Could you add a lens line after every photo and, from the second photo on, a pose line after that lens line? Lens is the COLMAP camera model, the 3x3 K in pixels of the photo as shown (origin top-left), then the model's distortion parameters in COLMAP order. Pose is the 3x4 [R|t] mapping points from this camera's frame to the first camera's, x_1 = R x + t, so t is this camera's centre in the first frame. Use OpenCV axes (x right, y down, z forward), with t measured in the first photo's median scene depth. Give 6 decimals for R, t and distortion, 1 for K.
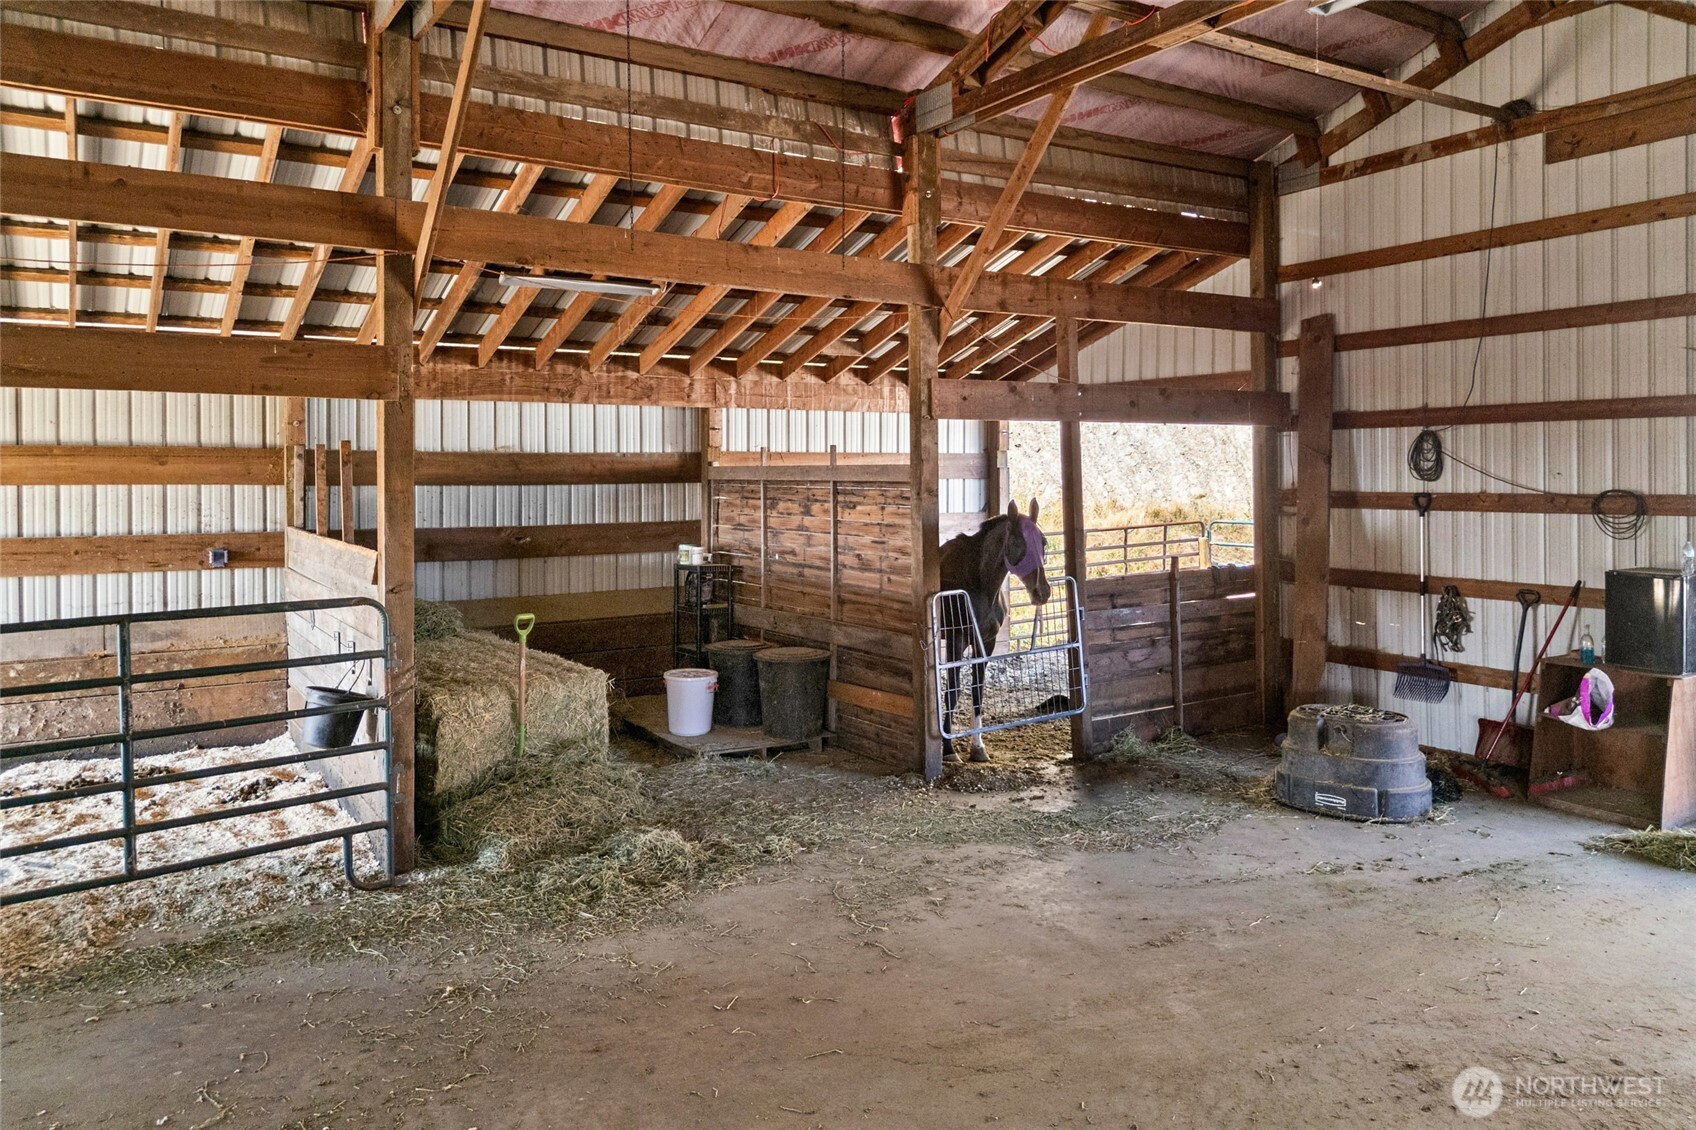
lens RADIAL K [[1183.2, 0, 844.3], [0, 1183.2, 467.5], [0, 0, 1]] dist [0.003022, -0.040448]
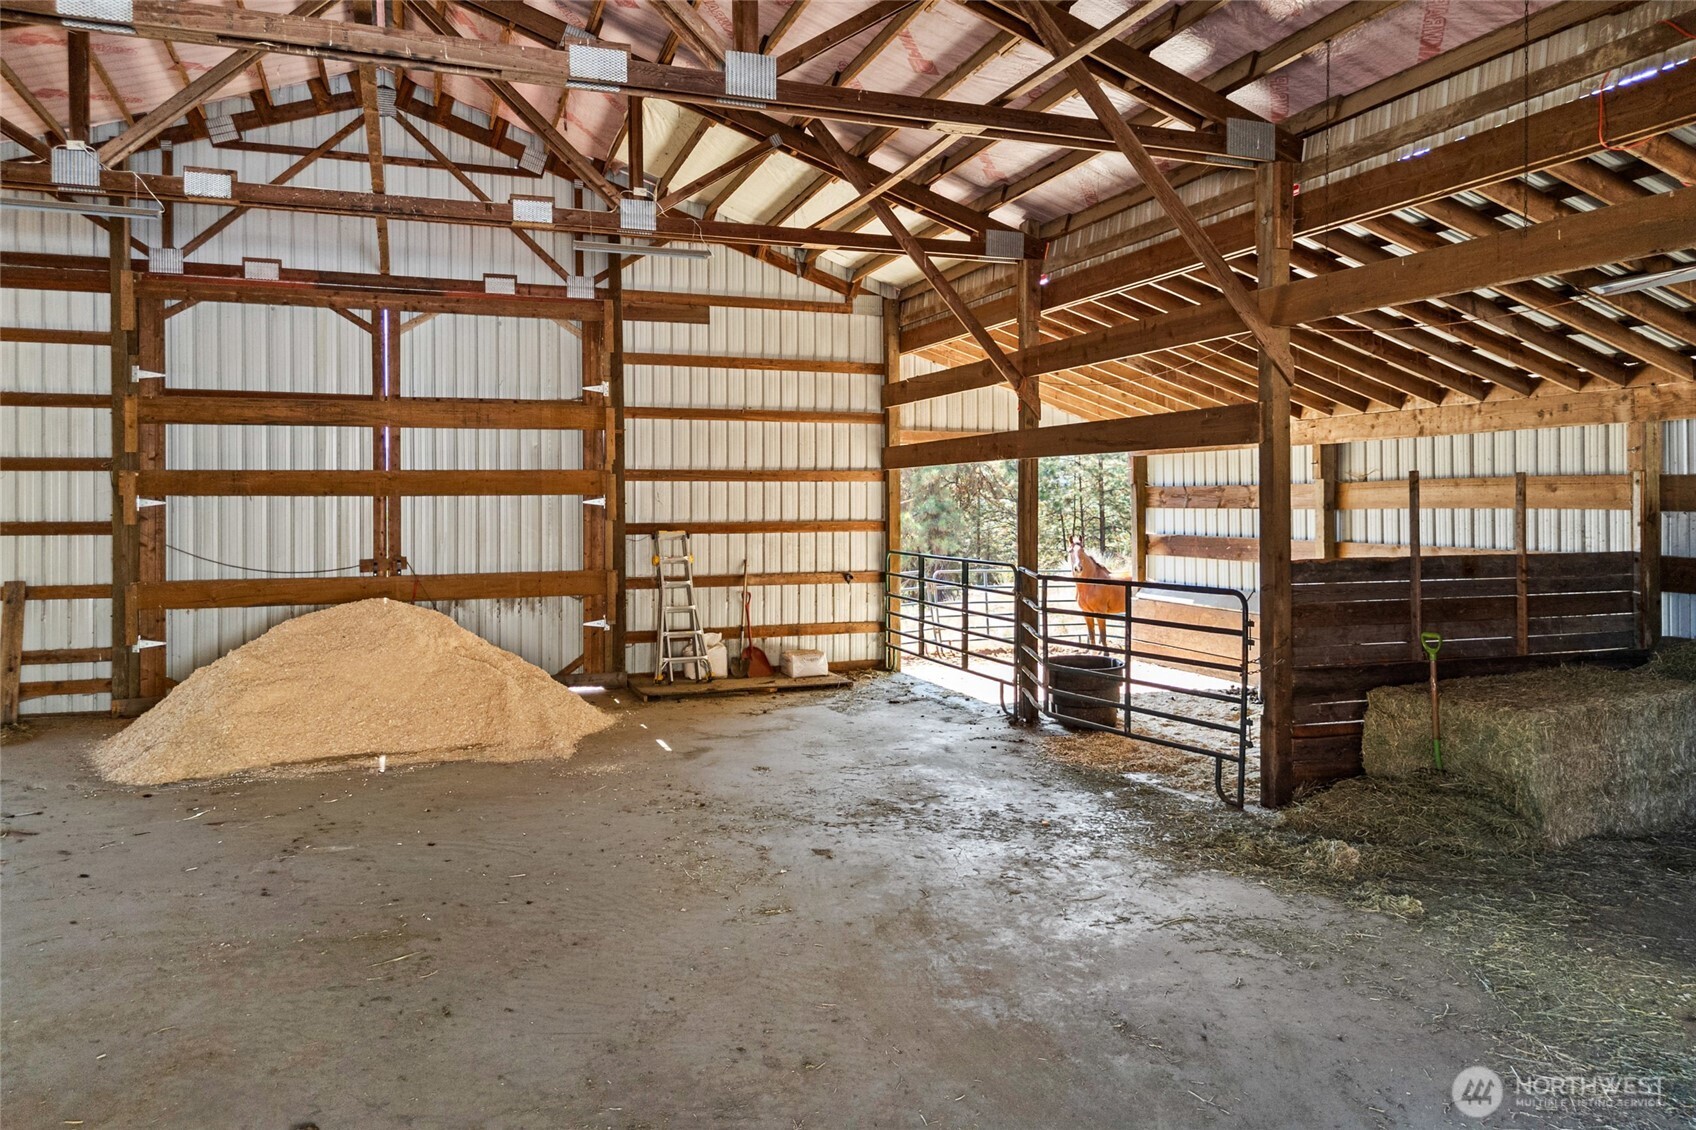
lens RADIAL K [[1183.2, 0, 844.3], [0, 1183.2, 467.5], [0, 0, 1]] dist [0.003022, -0.040448]
pose [[-0.202761, -0.028826, -0.978804, 1.085463], [0.012564, 0.999408, -0.032035, 0.003760], [0.979148, -0.018793, -0.202279, 0.889633]]
